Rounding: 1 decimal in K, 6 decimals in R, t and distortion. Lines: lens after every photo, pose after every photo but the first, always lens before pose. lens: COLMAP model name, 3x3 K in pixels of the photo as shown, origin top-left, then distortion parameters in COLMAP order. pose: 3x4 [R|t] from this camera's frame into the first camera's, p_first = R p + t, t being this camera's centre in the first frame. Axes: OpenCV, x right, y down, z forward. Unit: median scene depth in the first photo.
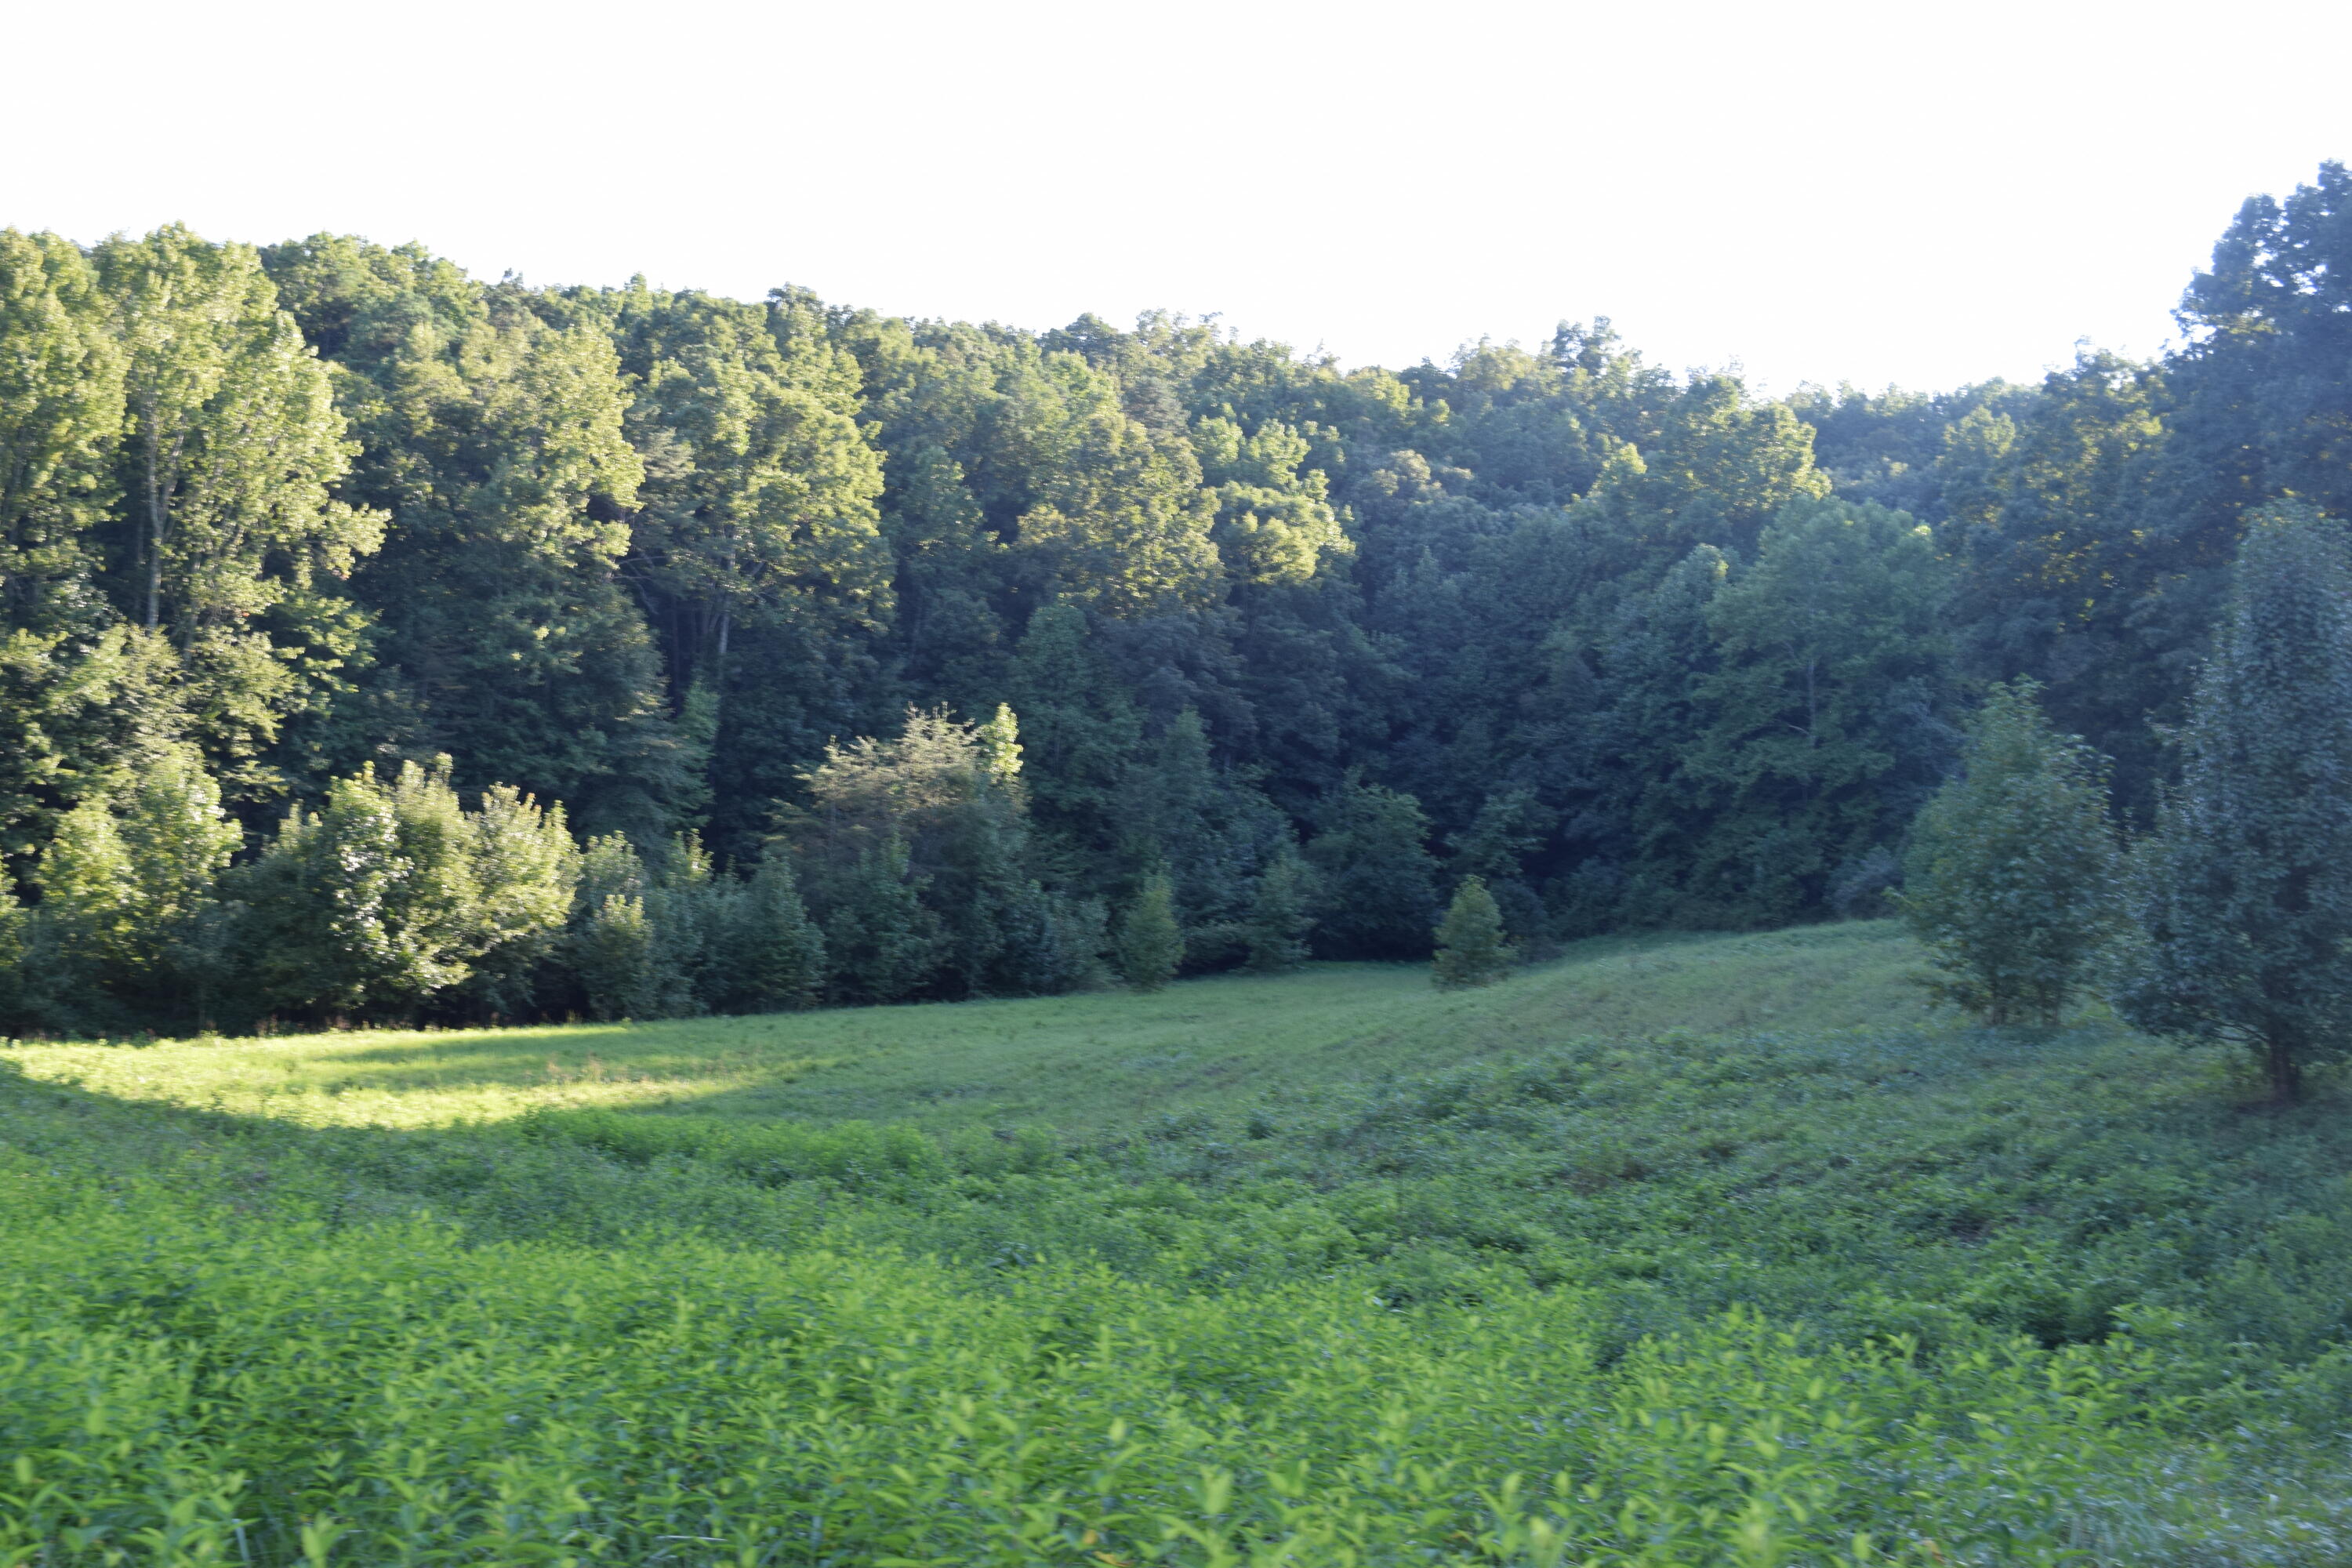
lens RADIAL K [[2844.6, 0, 1176.2], [0, 2844.6, 785.2], [0, 0, 1]] dist [-0.037277, 0.000000]
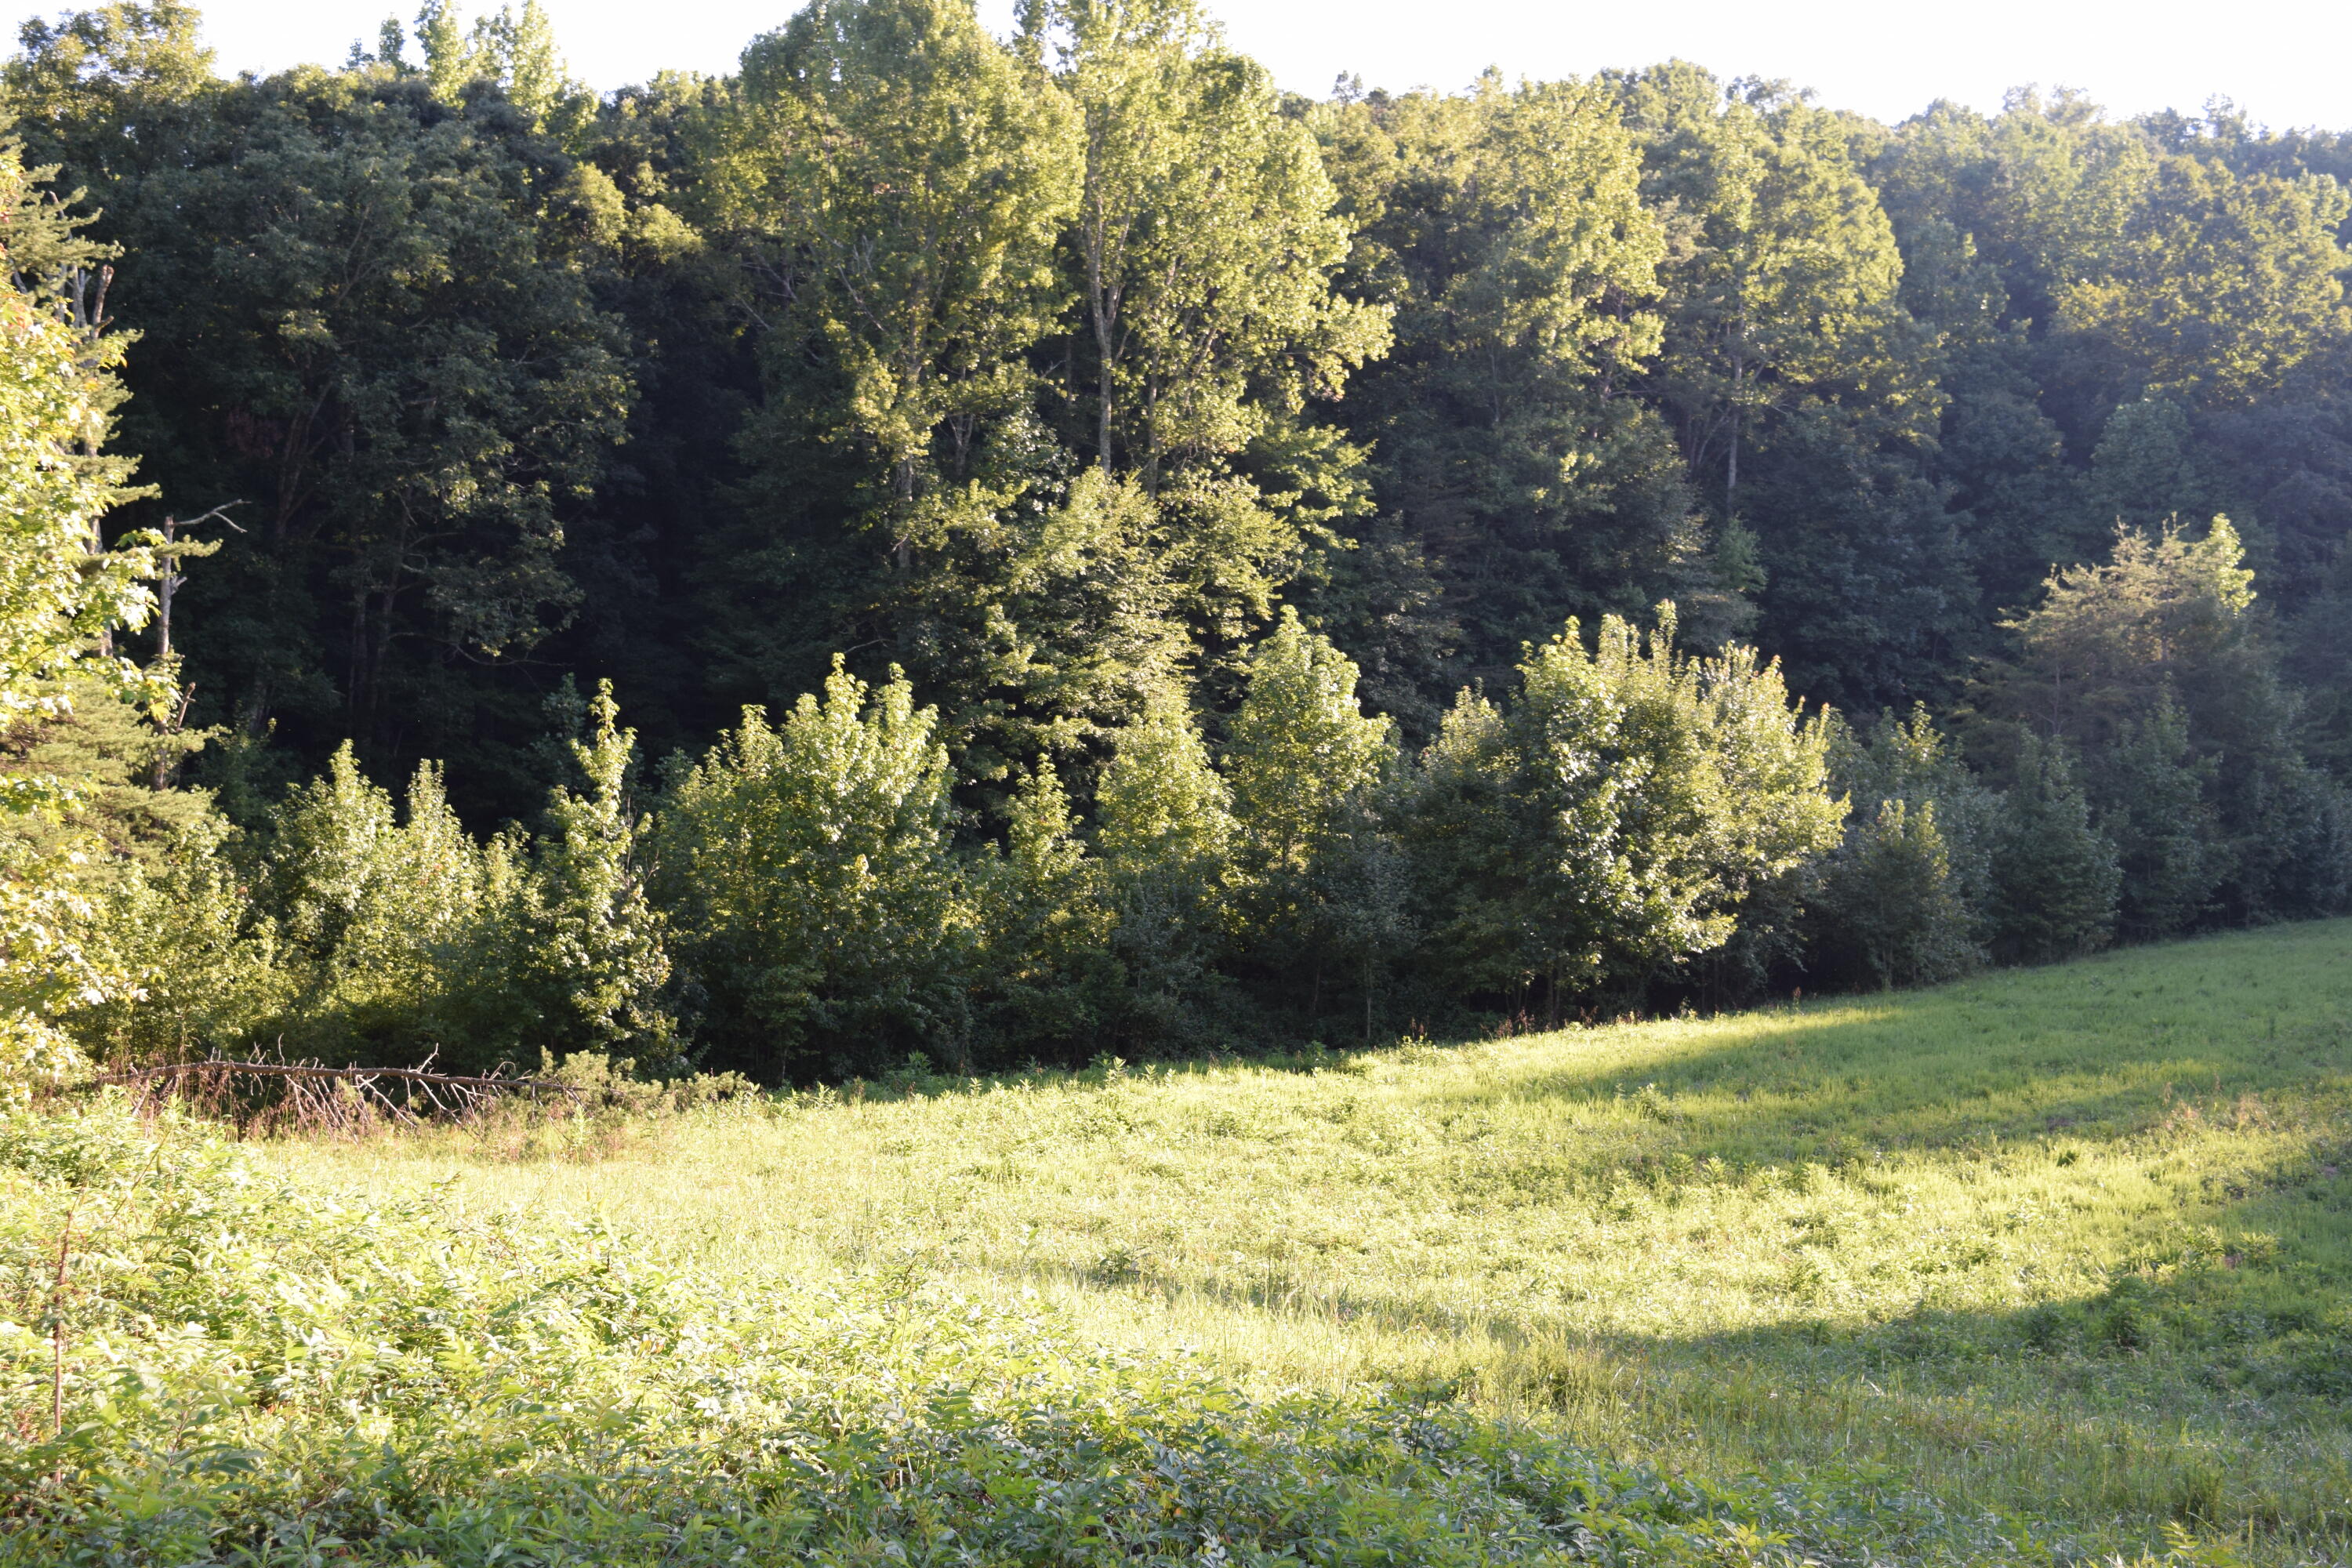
lens RADIAL K [[2844.6, 0, 1175.8], [0, 2844.6, 784.2], [0, 0, 1]] dist [-0.037277, 0.000000]
pose [[0.974359, -0.043711, -0.220714, -0.180412], [0.051853, 0.998166, 0.031229, 0.004099], [0.218945, -0.041873, 0.974838, 0.256616]]
